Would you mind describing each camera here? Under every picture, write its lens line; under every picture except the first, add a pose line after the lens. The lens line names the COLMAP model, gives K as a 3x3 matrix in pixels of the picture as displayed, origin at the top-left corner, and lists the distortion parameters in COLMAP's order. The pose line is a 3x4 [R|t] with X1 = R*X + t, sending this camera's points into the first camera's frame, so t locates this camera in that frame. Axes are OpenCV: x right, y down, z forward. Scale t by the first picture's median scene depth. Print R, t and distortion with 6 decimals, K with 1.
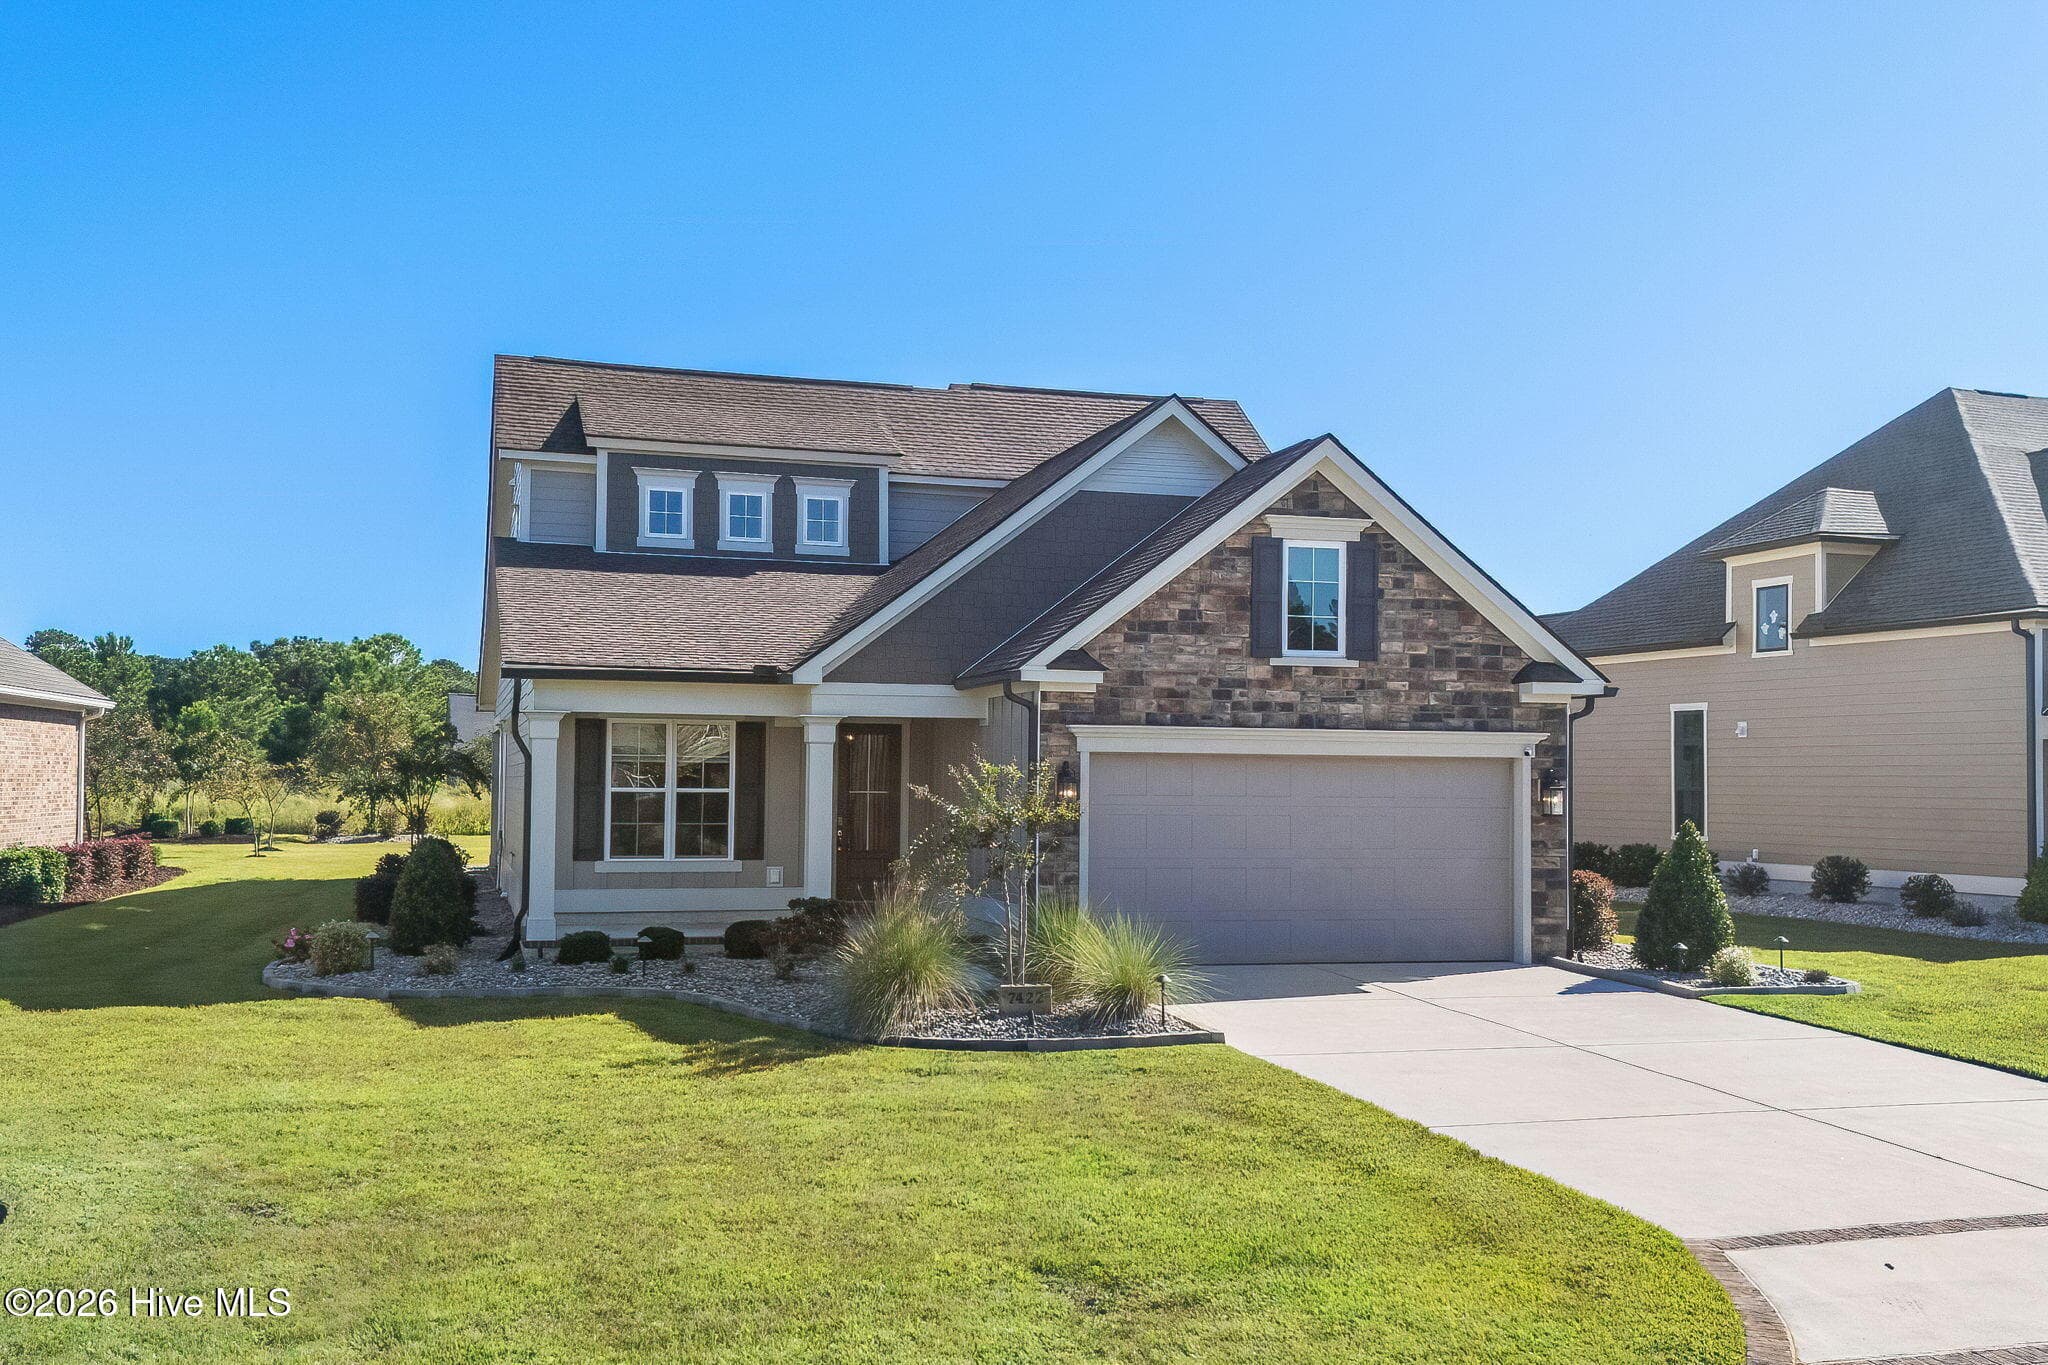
lens RADIAL K [[1895.2, 0, 1015.9], [0, 1895.2, 730.6], [0, 0, 1]] dist [0.090539, -0.168636]
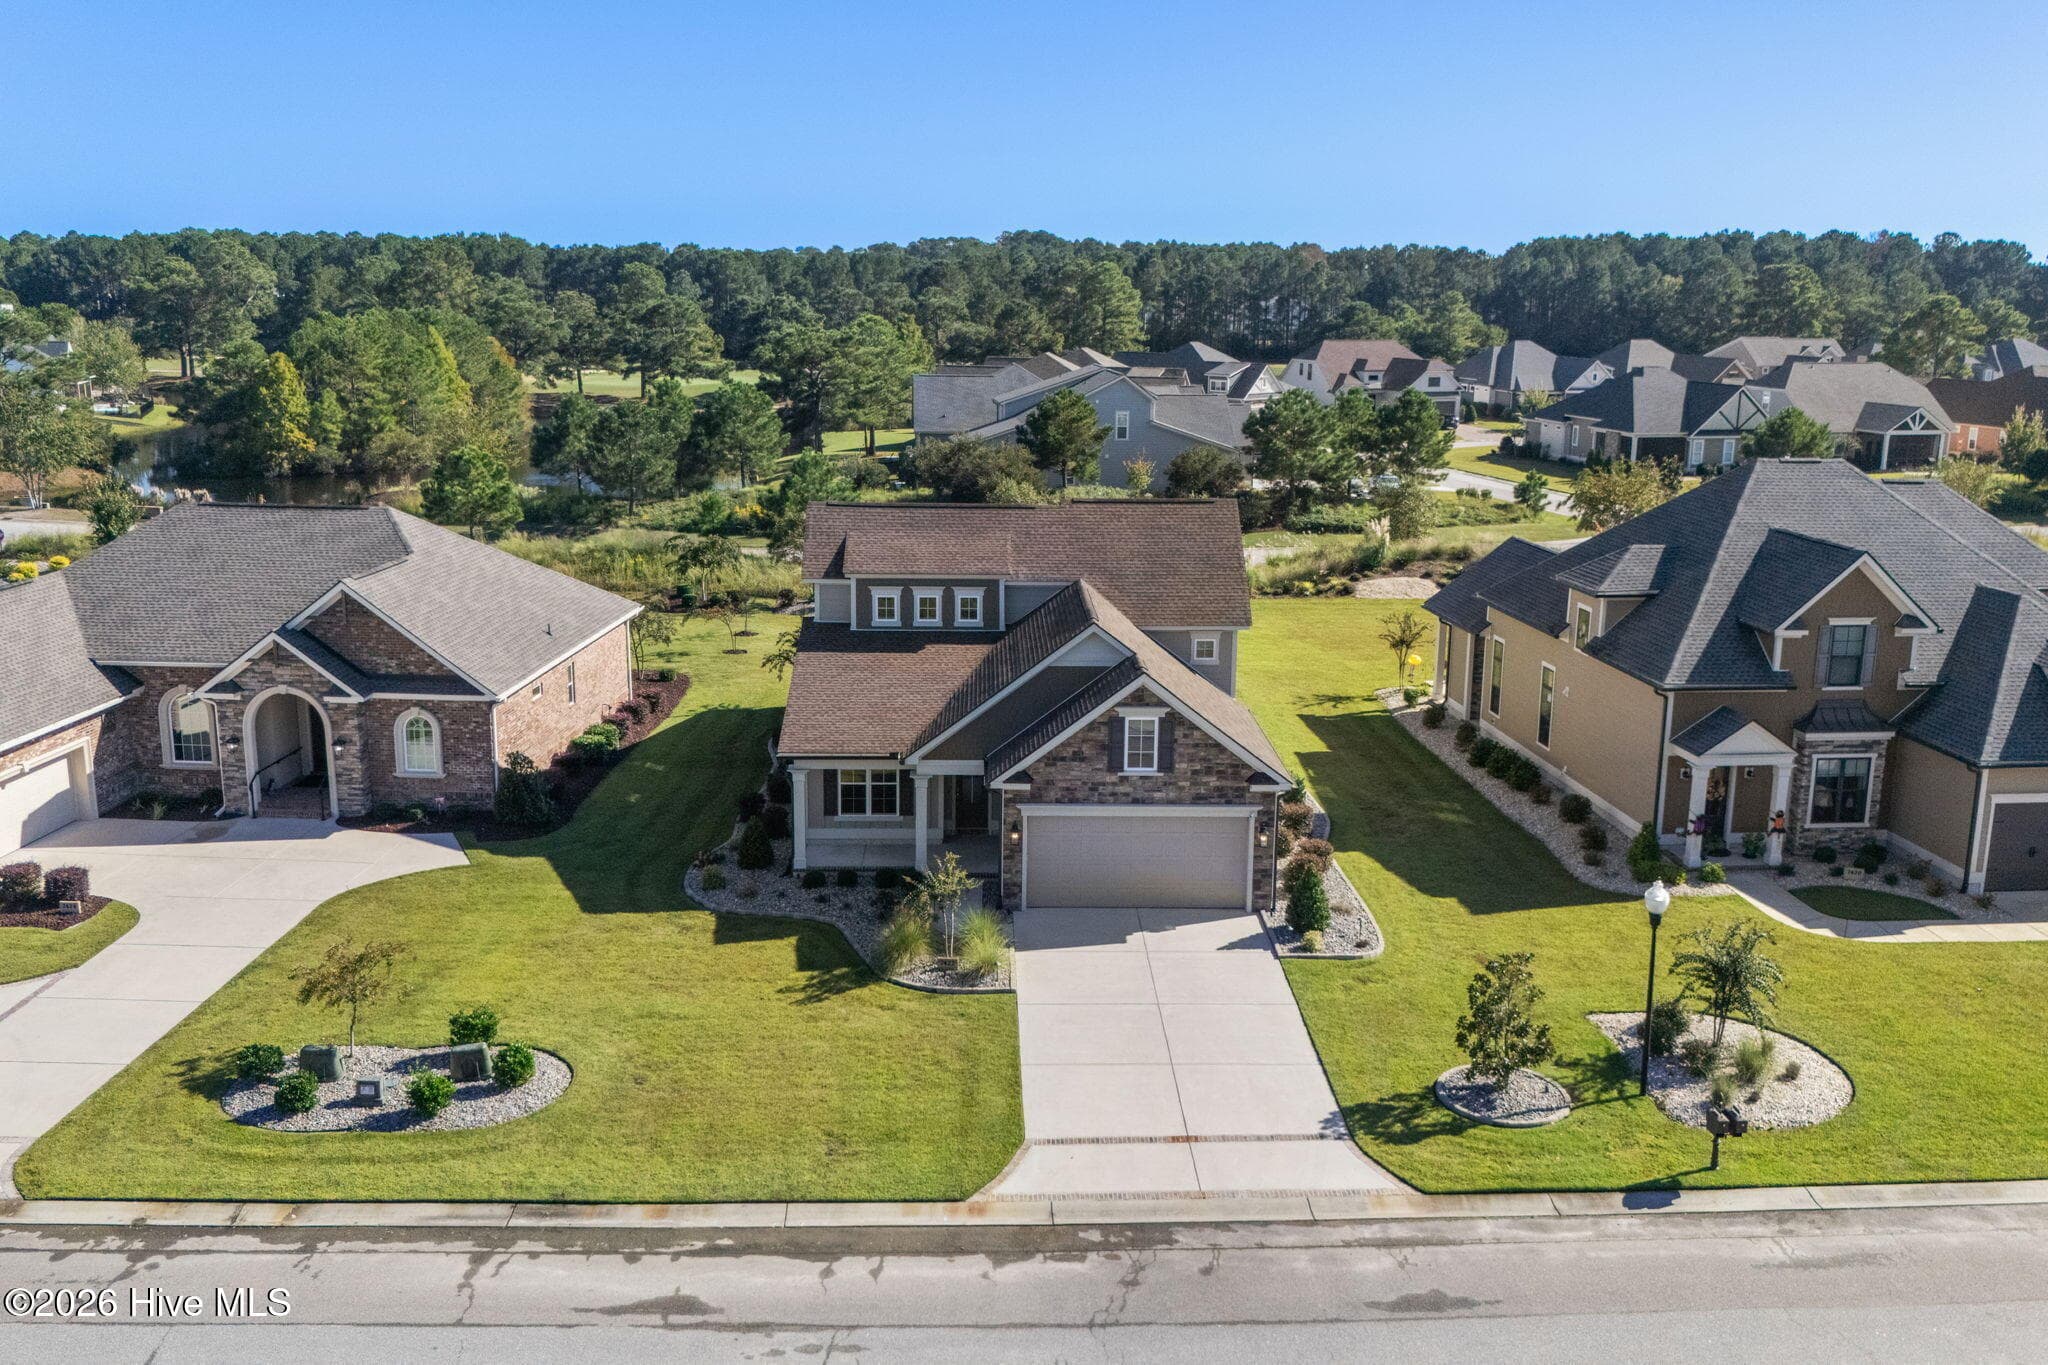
lens RADIAL K [[1755.2, 0, 1029.7], [0, 1755.2, 680.1], [0, 0, 1]] dist [0.084746, -0.130594]
pose [[0.966131, 0.058673, -0.251295, 0.508390], [0.003767, 0.970498, 0.241080, -0.590192], [0.258026, -0.233861, 0.937407, -0.803291]]
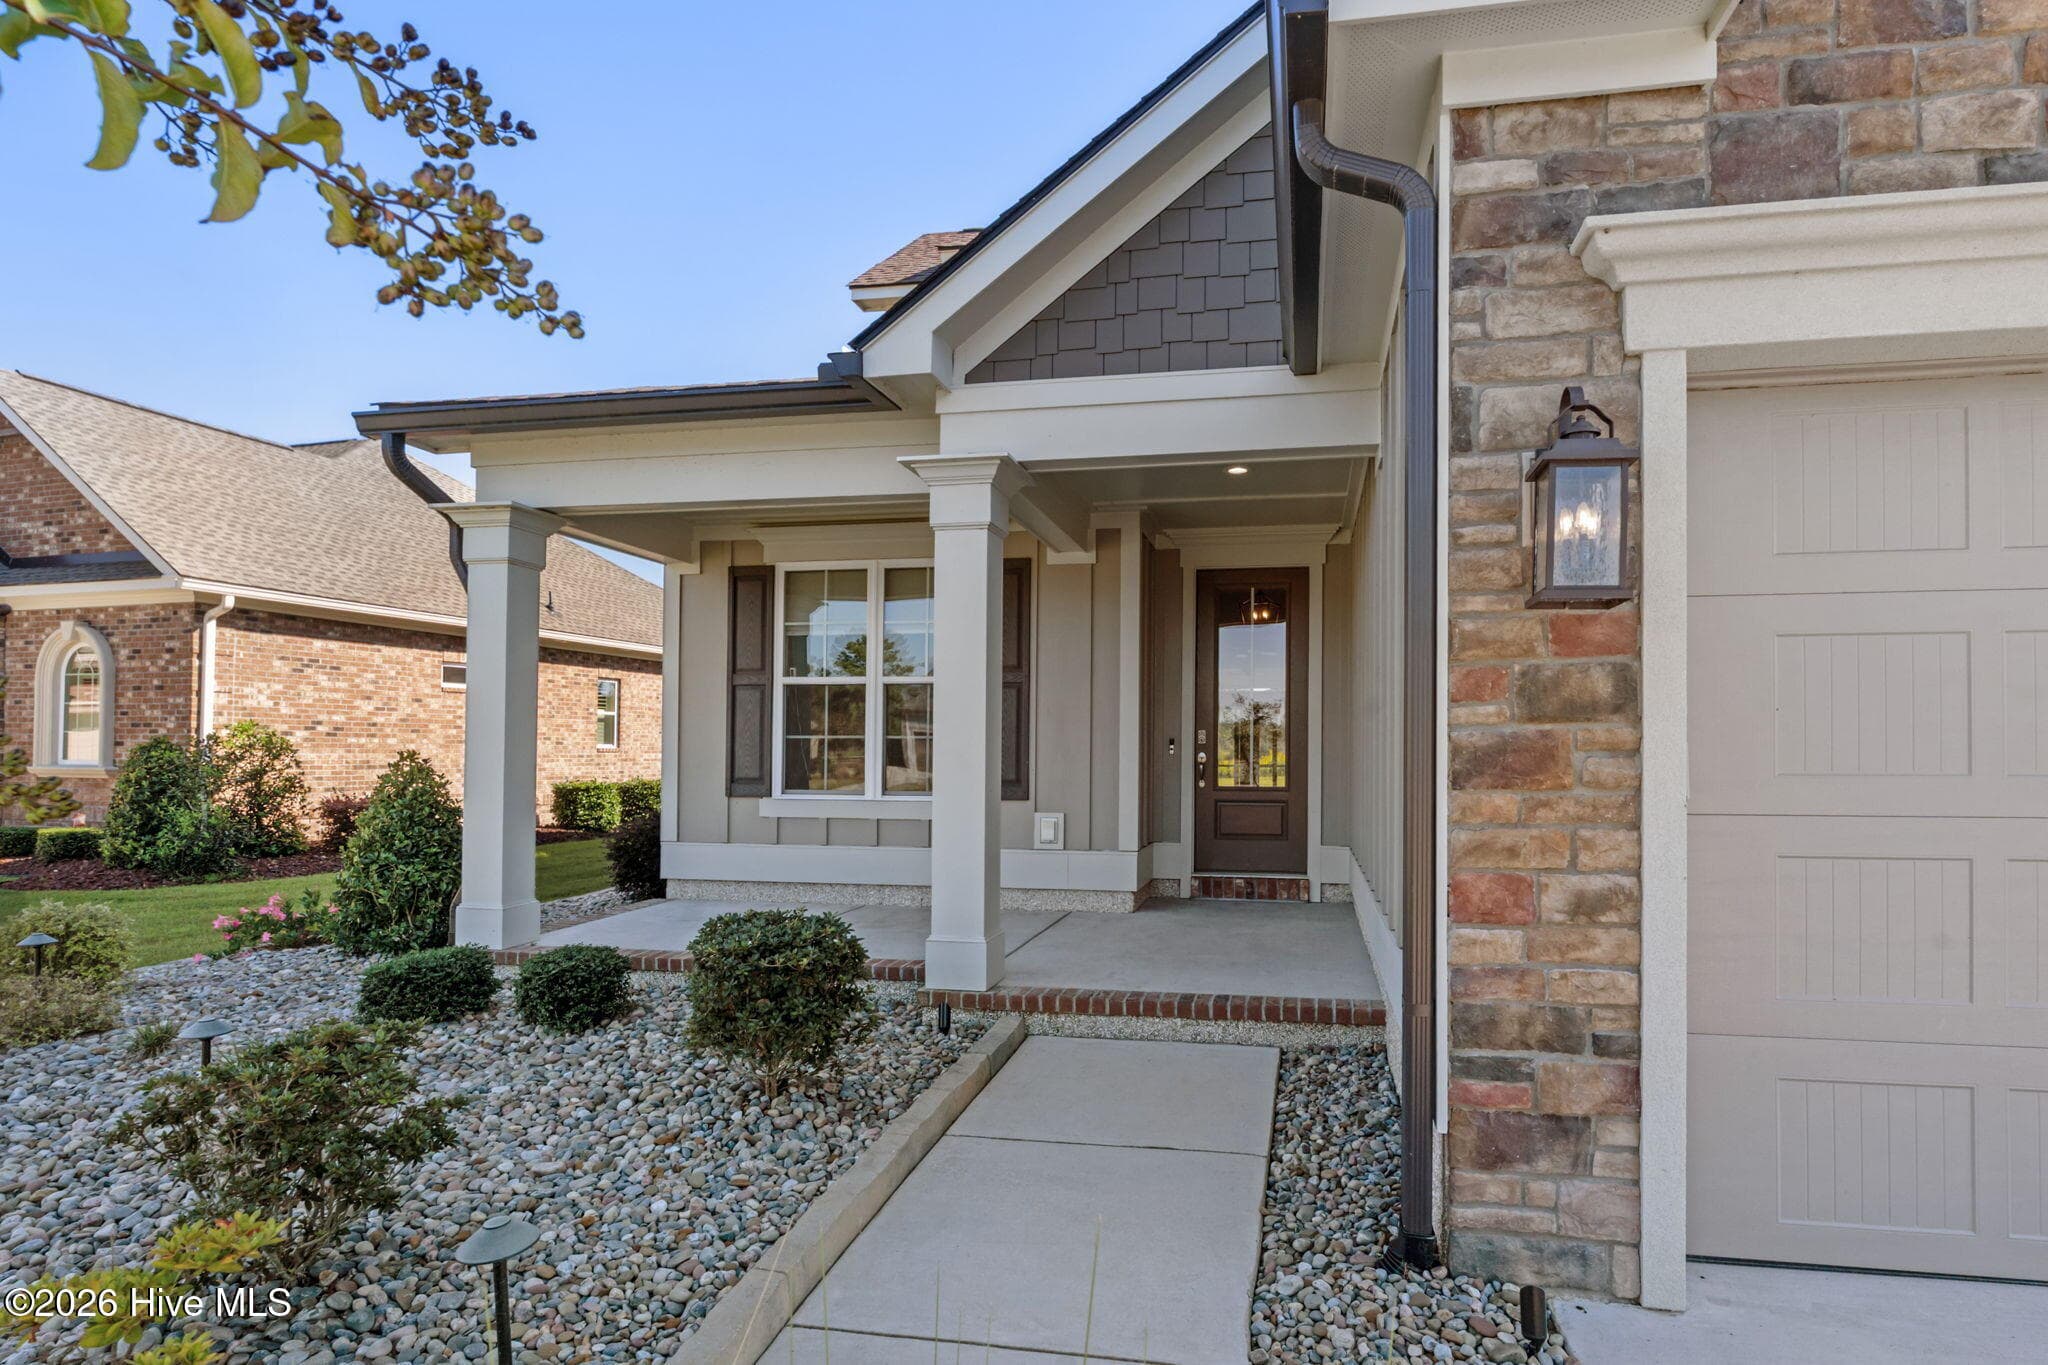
lens RADIAL K [[1024.1, 0, 1115.5], [0, 1024.1, 740.4], [0, 0, 1]] dist [-0.001158, -0.000444]
pose [[0.893072, -0.012403, -0.449742, 0.030449], [0.017651, 0.999816, 0.007478, 0.052855], [0.449567, -0.014617, 0.893127, 0.810436]]
